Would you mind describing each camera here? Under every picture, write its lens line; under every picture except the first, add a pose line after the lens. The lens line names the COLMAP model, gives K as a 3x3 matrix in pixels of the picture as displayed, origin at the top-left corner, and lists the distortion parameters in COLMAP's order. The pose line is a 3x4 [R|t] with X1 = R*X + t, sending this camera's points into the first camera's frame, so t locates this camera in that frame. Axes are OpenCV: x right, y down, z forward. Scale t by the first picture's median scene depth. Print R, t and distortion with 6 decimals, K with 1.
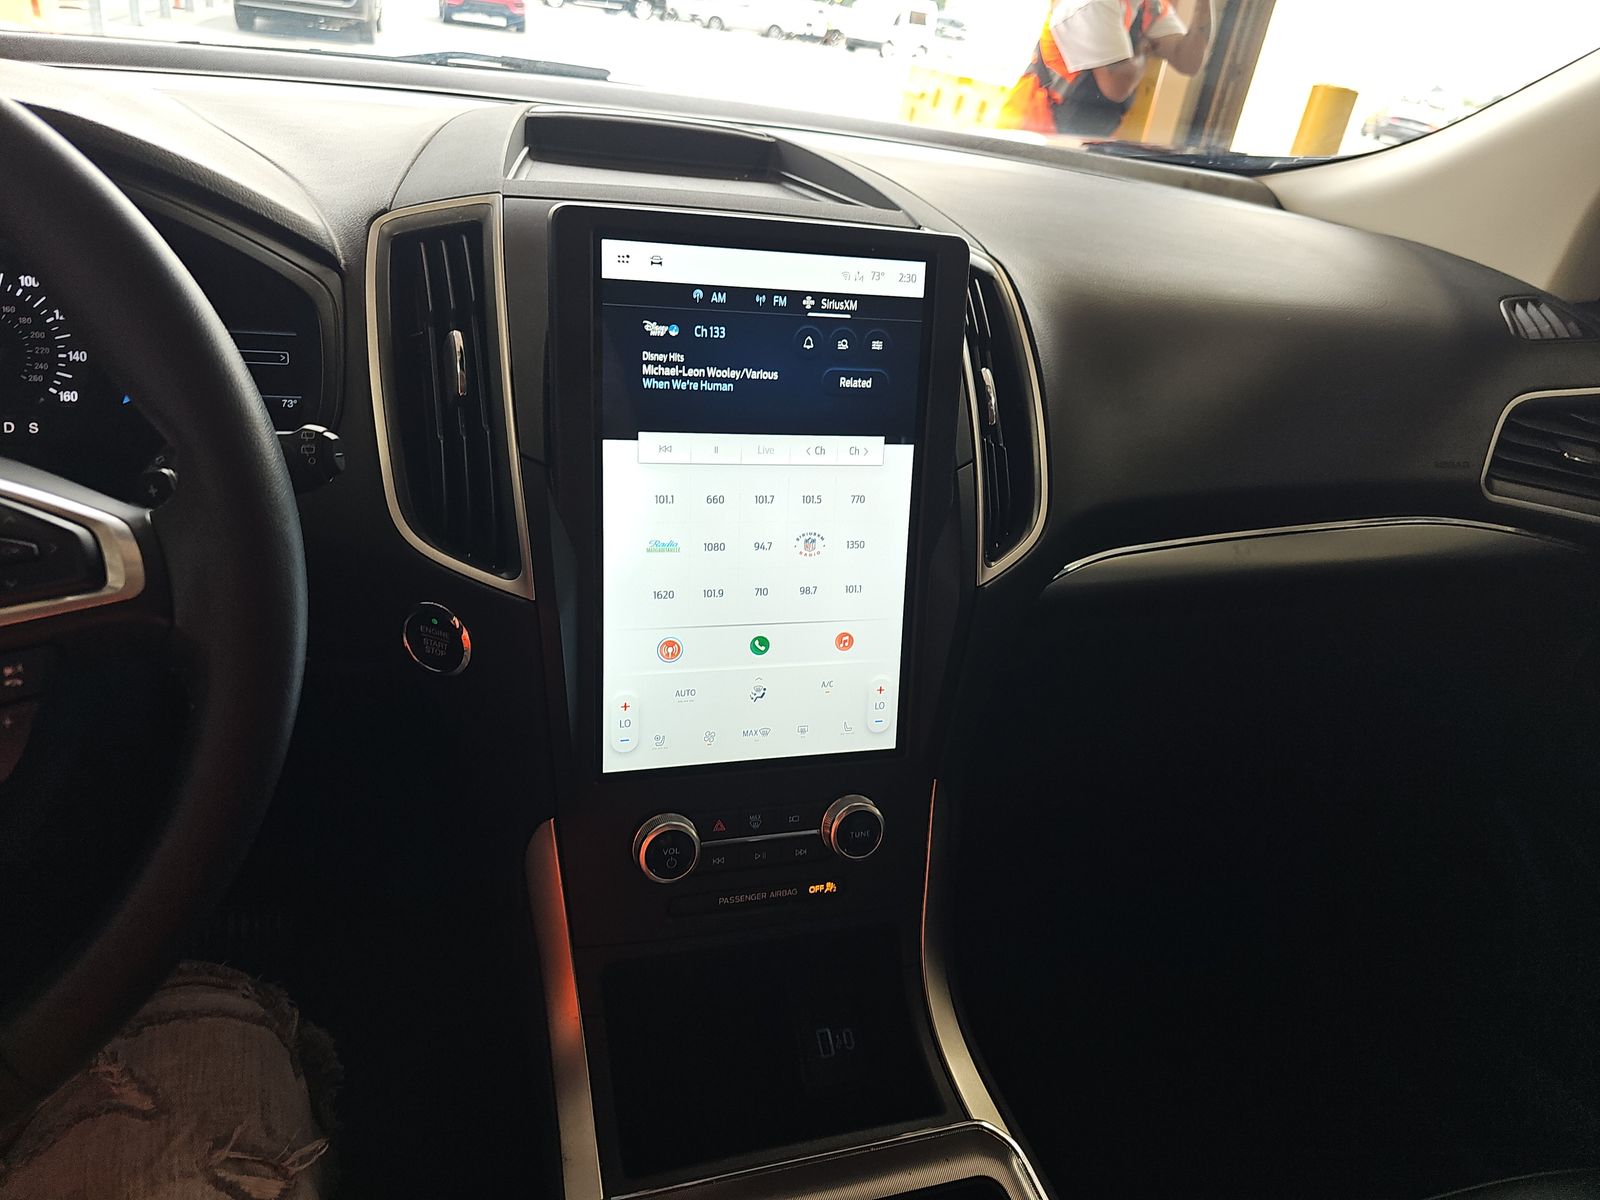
lens RADIAL K [[1110.5, 0, 781.6], [0, 1110.5, 599.1], [0, 0, 1]] dist [0.050606, -0.058106]
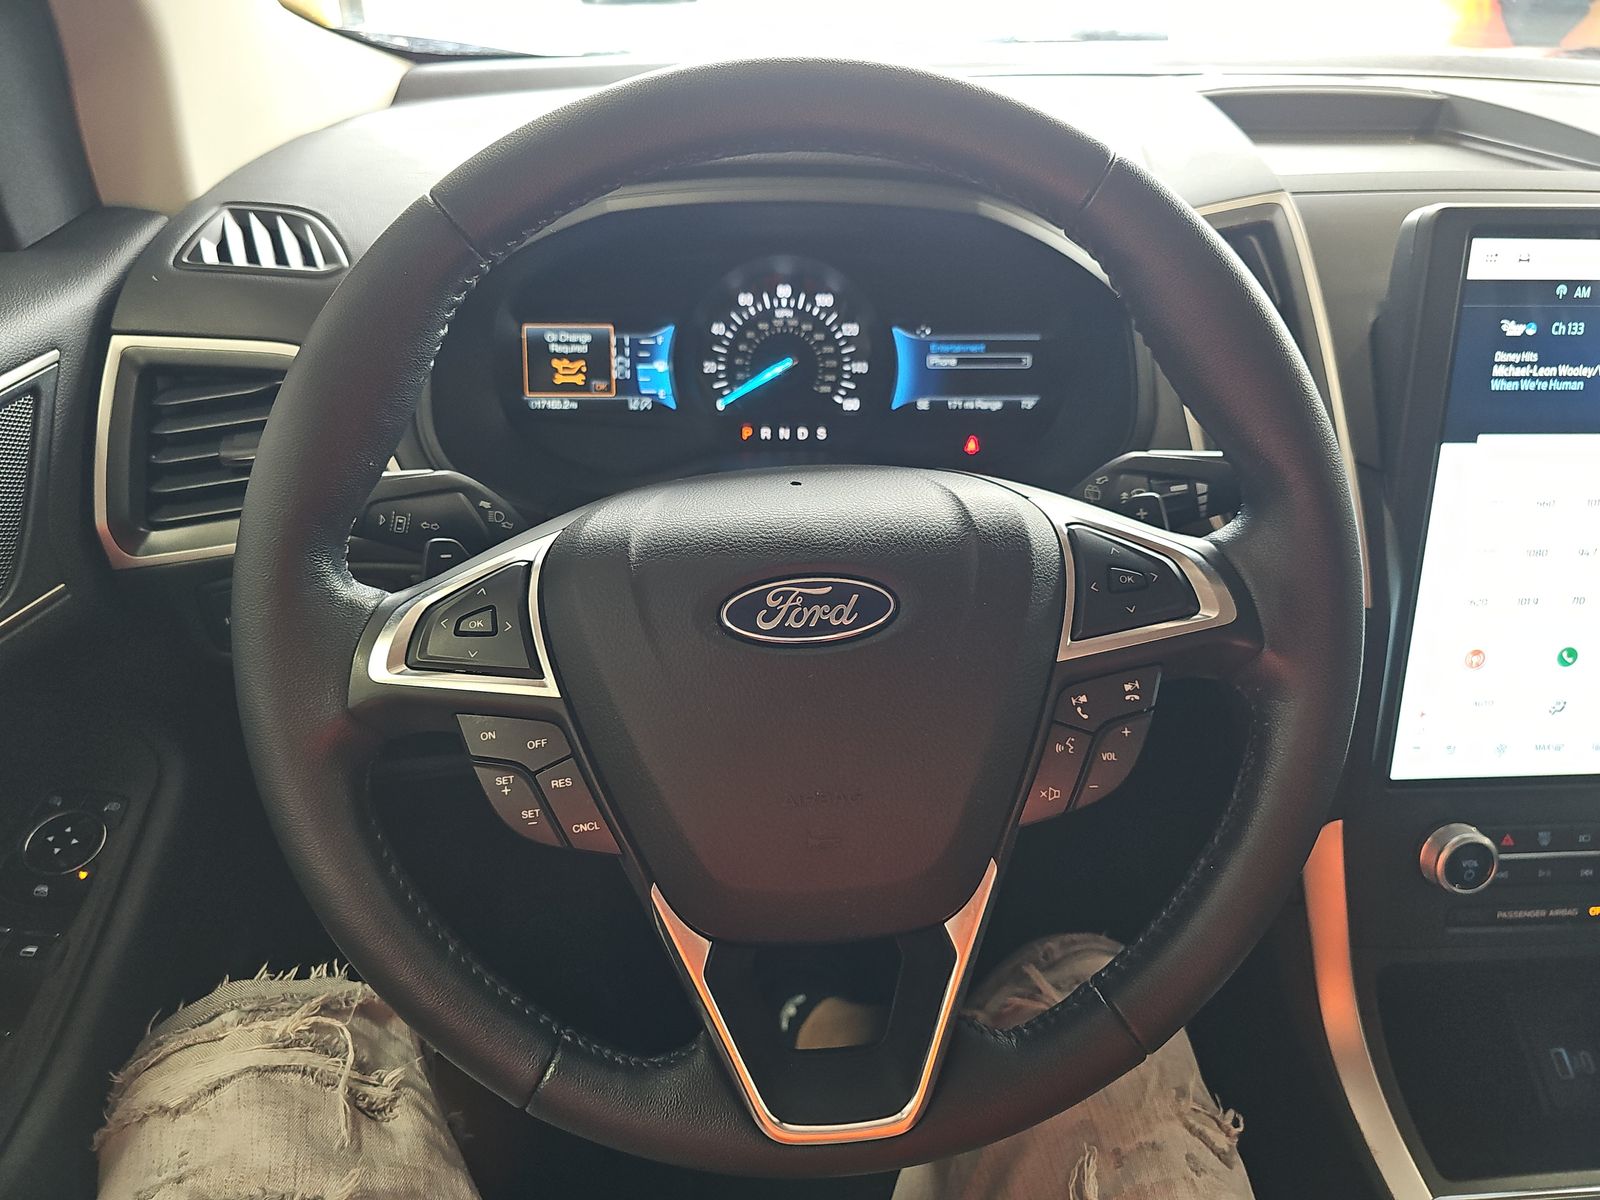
lens RADIAL K [[1110.5, 0, 792.0], [0, 1110.5, 608.7], [0, 0, 1]] dist [0.050606, -0.058106]
pose [[0.967073, 0.032067, -0.252470, -0.446723], [-0.018452, 0.998254, 0.056112, -0.043107], [0.253829, -0.049605, 0.965976, -0.097741]]
